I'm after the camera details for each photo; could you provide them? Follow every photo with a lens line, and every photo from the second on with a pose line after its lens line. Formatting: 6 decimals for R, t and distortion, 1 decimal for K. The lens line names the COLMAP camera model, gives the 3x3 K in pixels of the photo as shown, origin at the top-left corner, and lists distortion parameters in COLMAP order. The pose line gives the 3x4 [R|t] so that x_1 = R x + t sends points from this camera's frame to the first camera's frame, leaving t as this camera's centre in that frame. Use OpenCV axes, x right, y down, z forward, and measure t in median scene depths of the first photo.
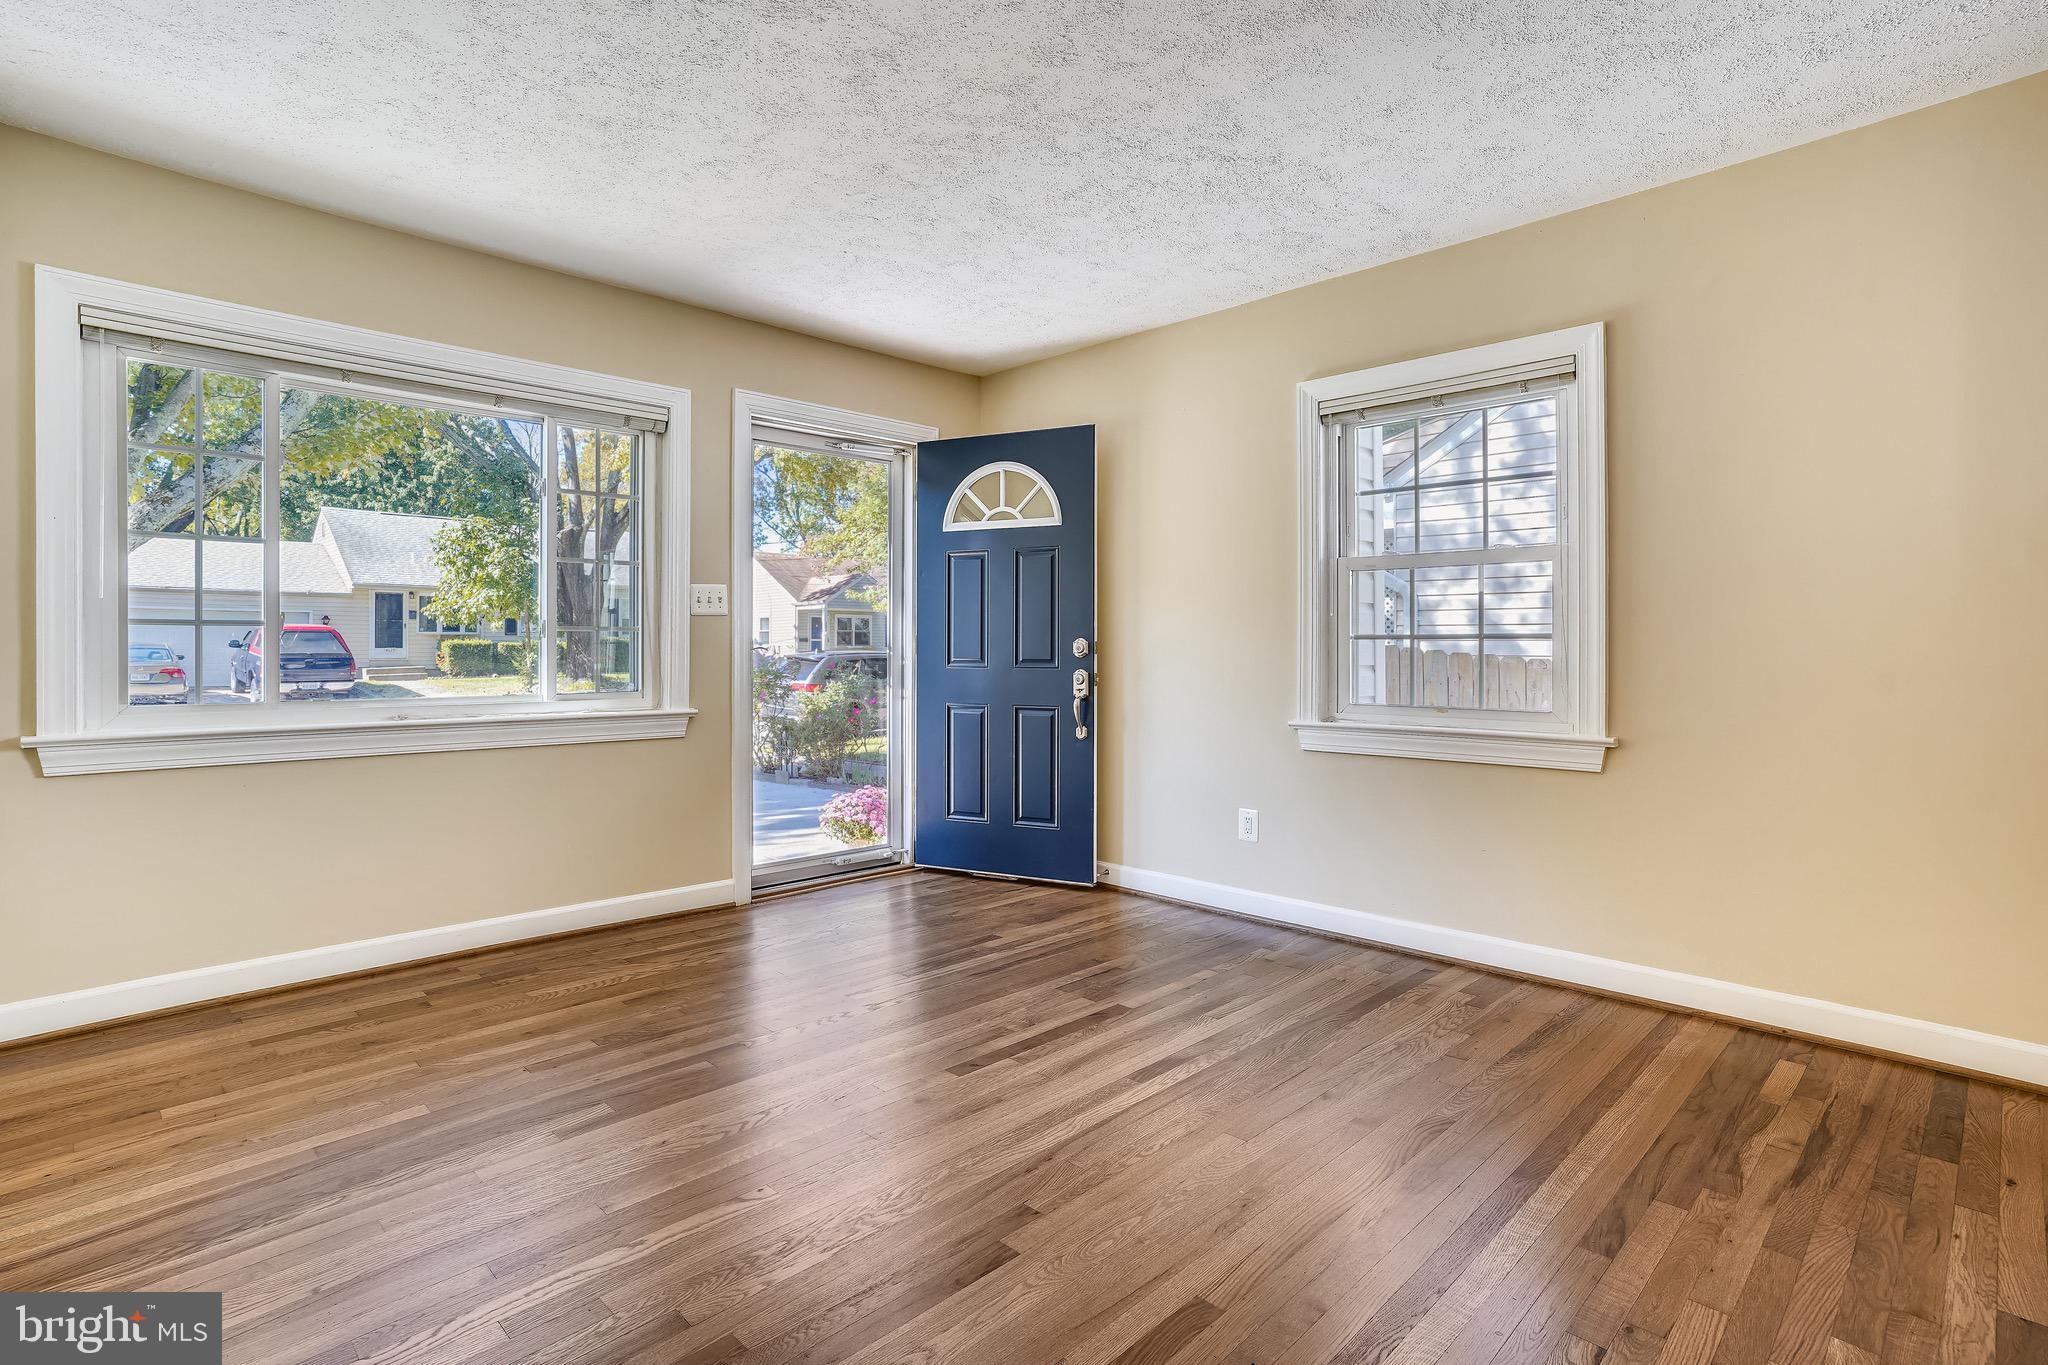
lens RADIAL K [[1012.4, 0, 993.5], [0, 1012.4, 654.6], [0, 0, 1]] dist [-0.051600, 0.030739]
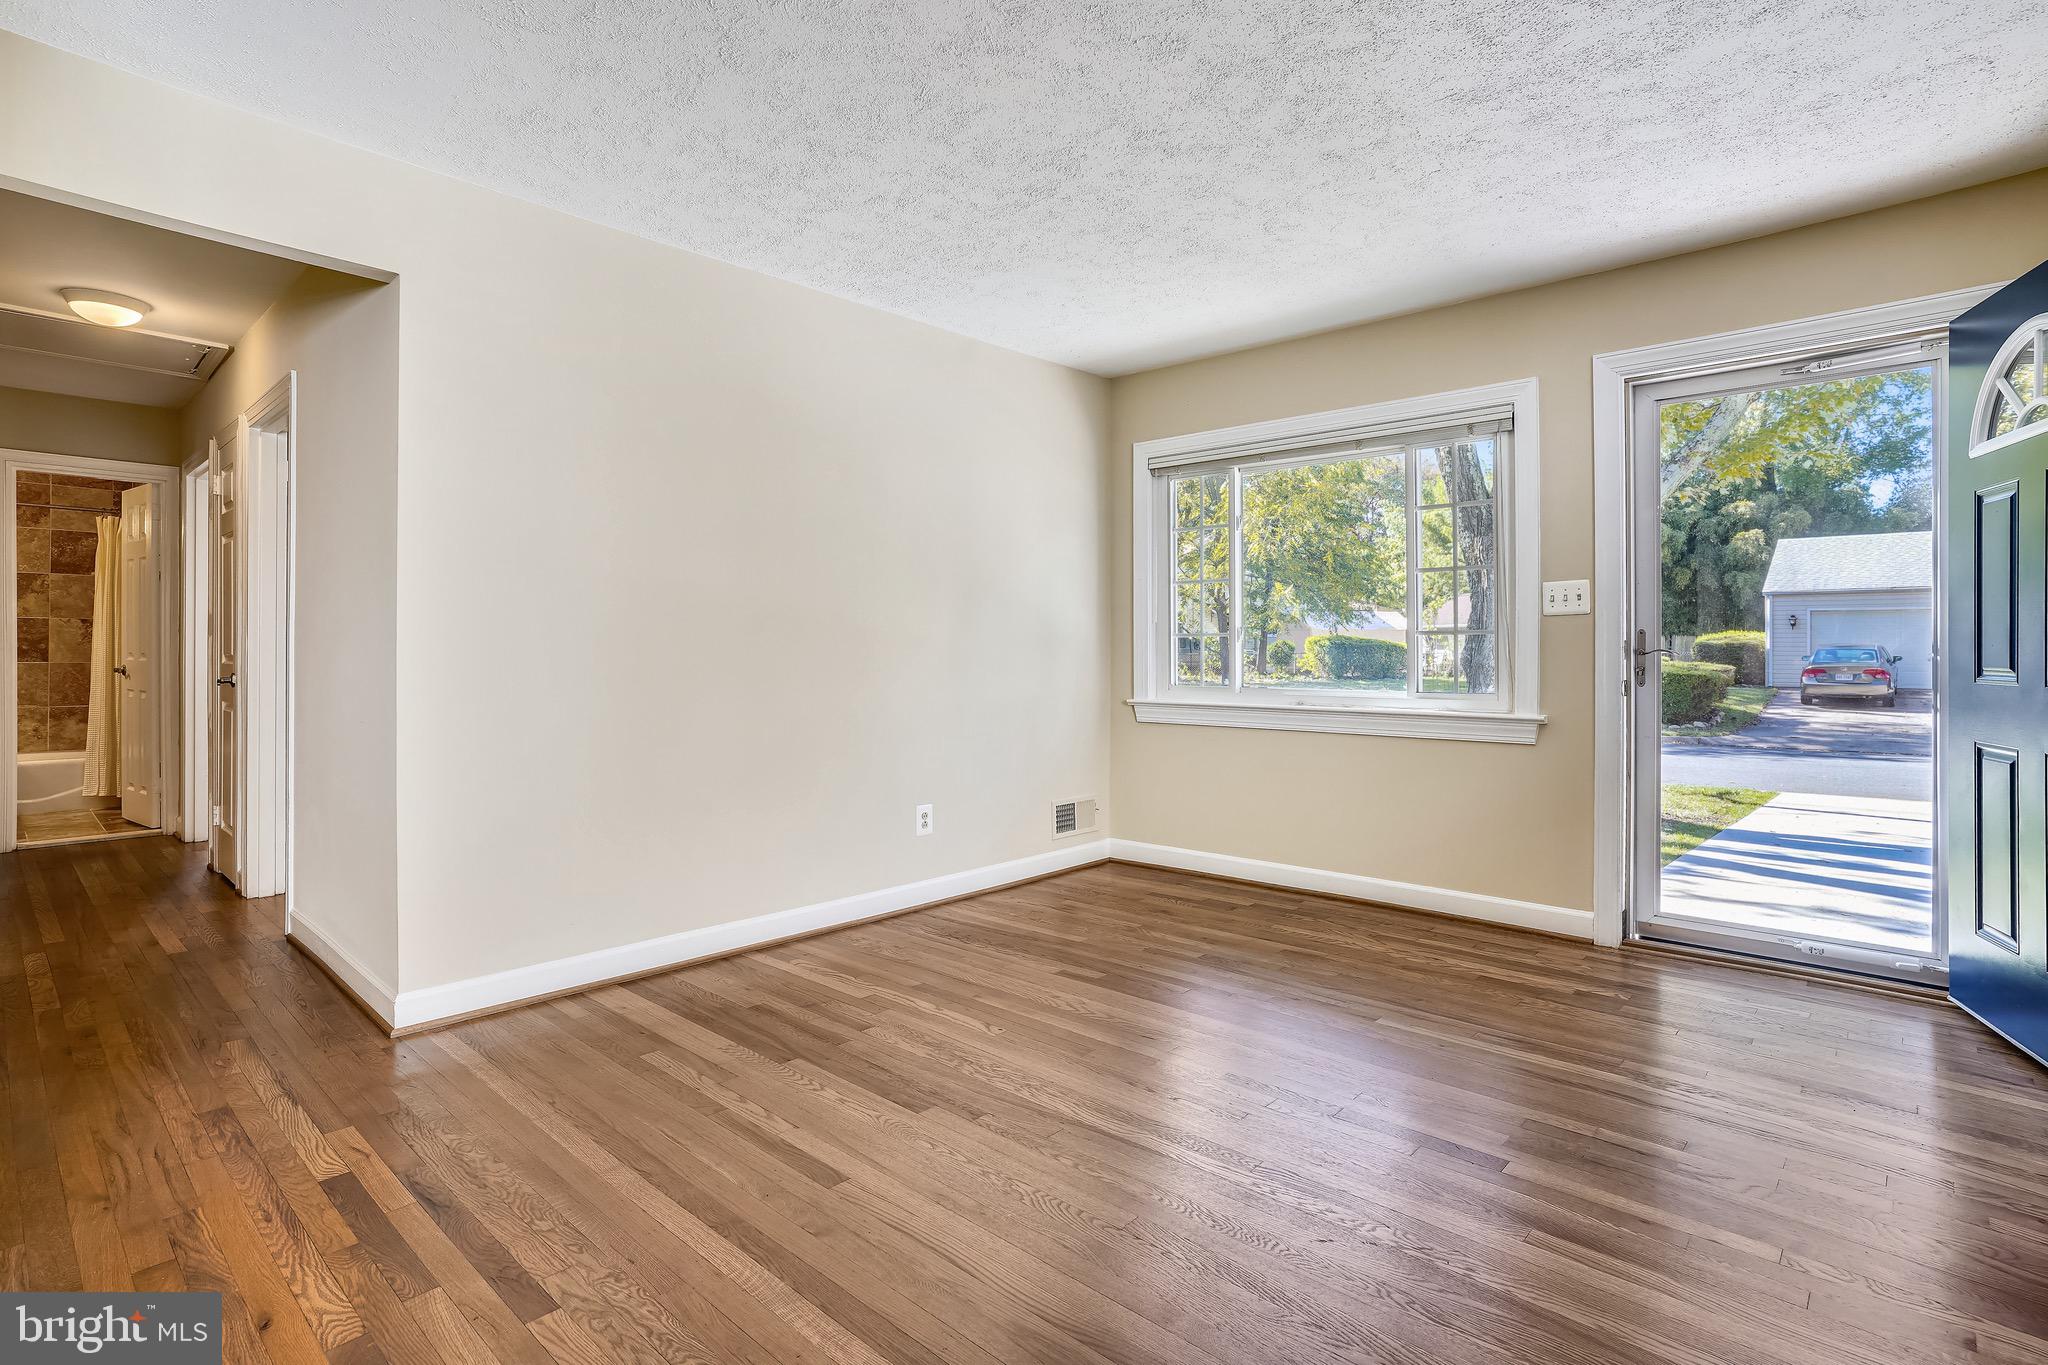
lens RADIAL K [[1012.4, 0, 1039.9], [0, 1012.4, 647.4], [0, 0, 1]] dist [-0.051600, 0.030739]
pose [[0.060746, -0.003412, -0.998147, 0.750984], [-0.004373, 0.999984, -0.003684, -0.004839], [0.998144, 0.004589, 0.060730, 0.597287]]
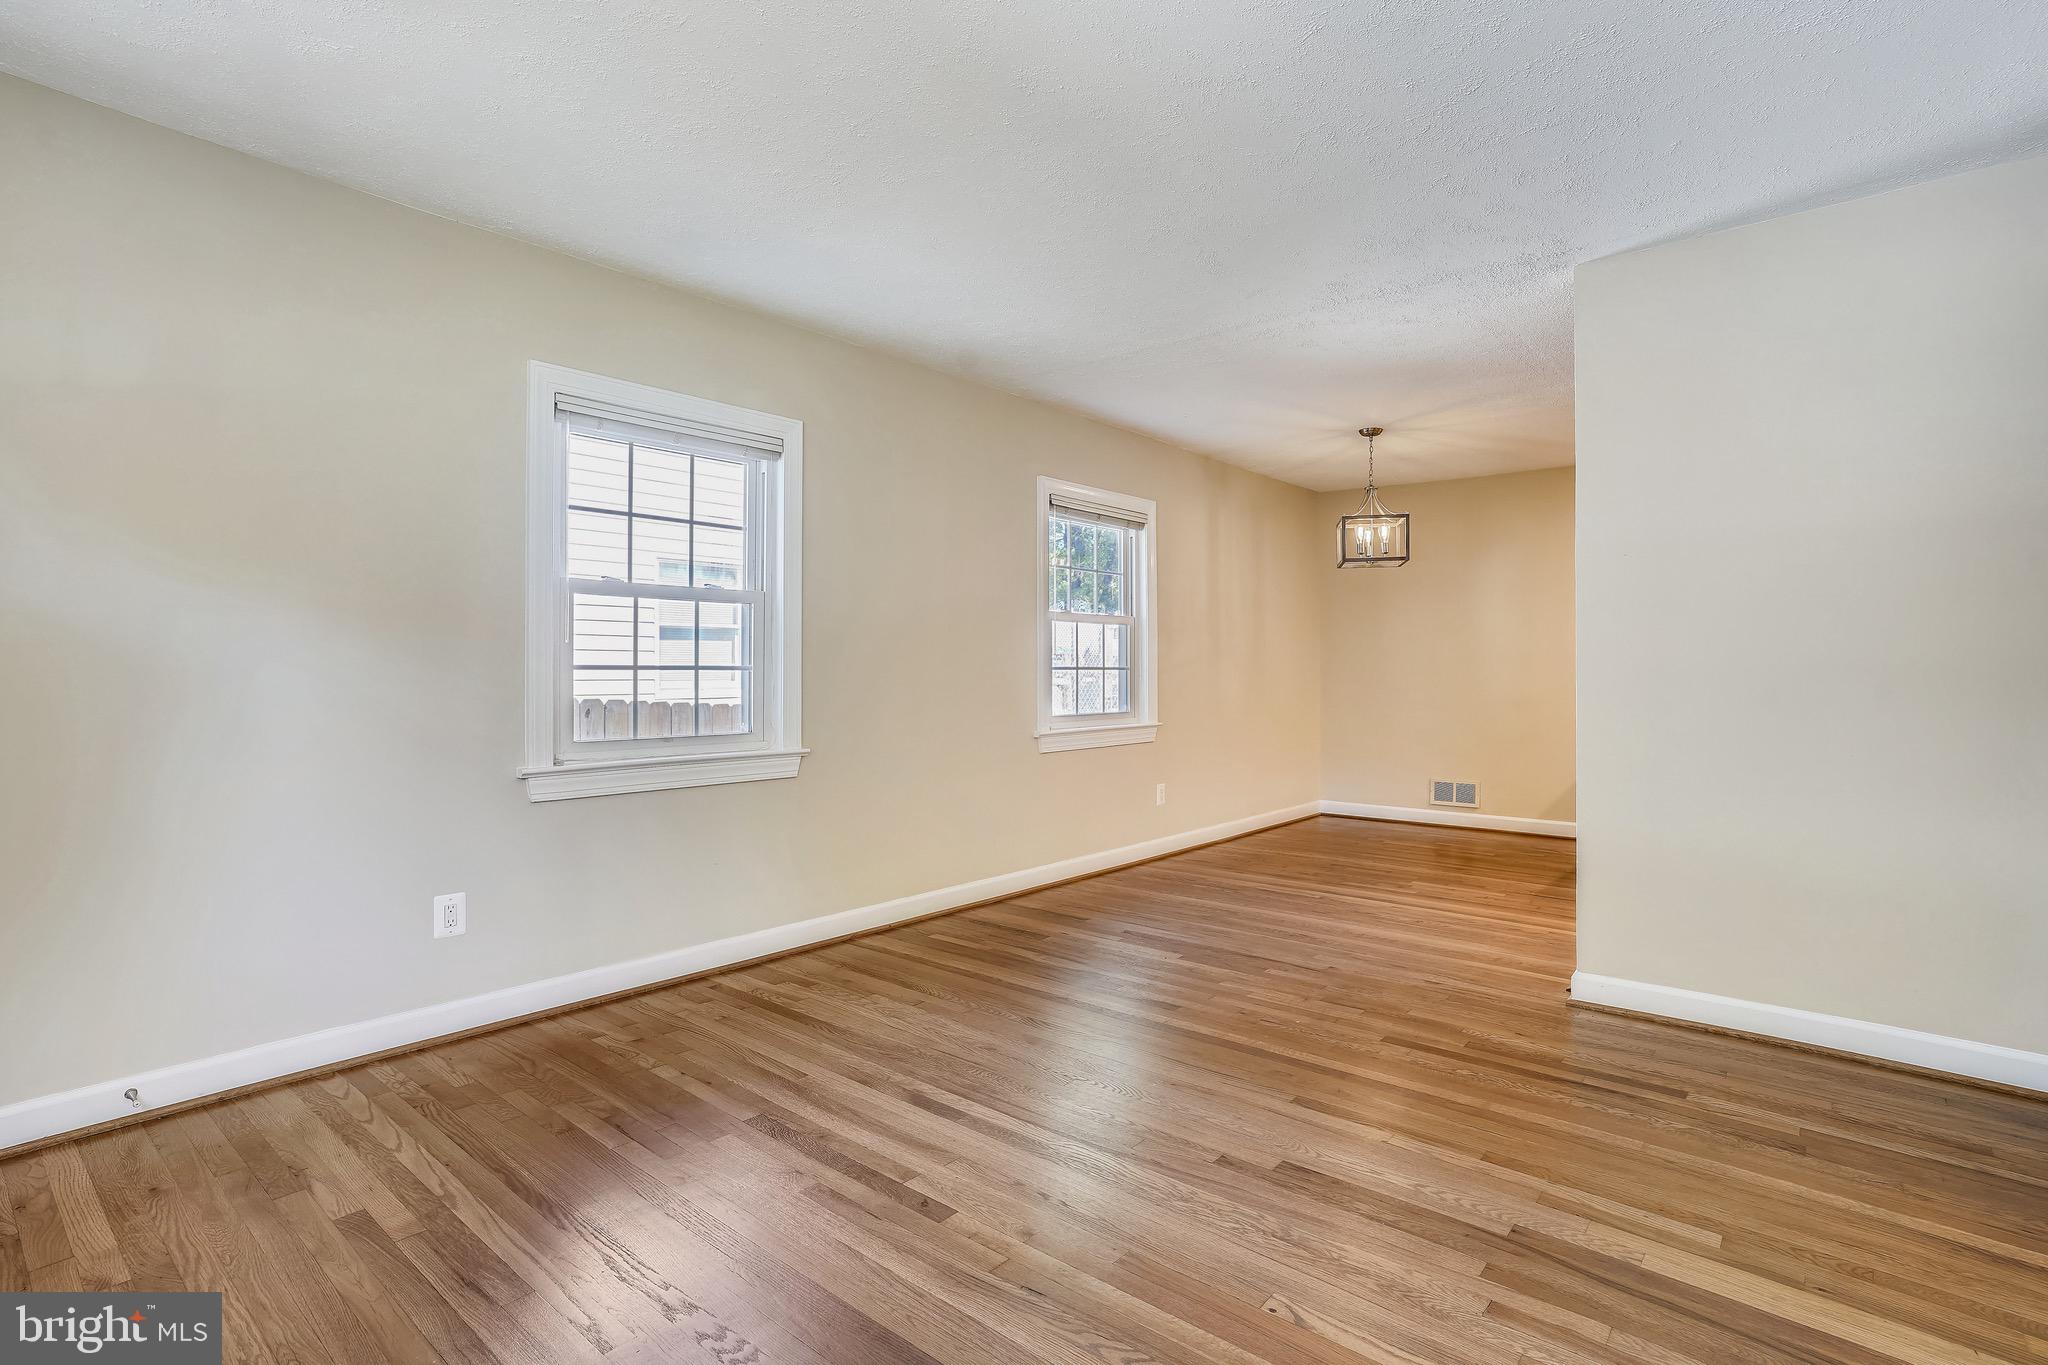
lens RADIAL K [[1012.4, 0, 1037.7], [0, 1012.4, 667.6], [0, 0, 1]] dist [-0.051600, 0.030739]
pose [[-0.110652, -0.004219, 0.993850, -0.672116], [0.004275, 0.999980, 0.004721, -0.023182], [-0.993850, 0.004771, -0.110631, 0.805140]]
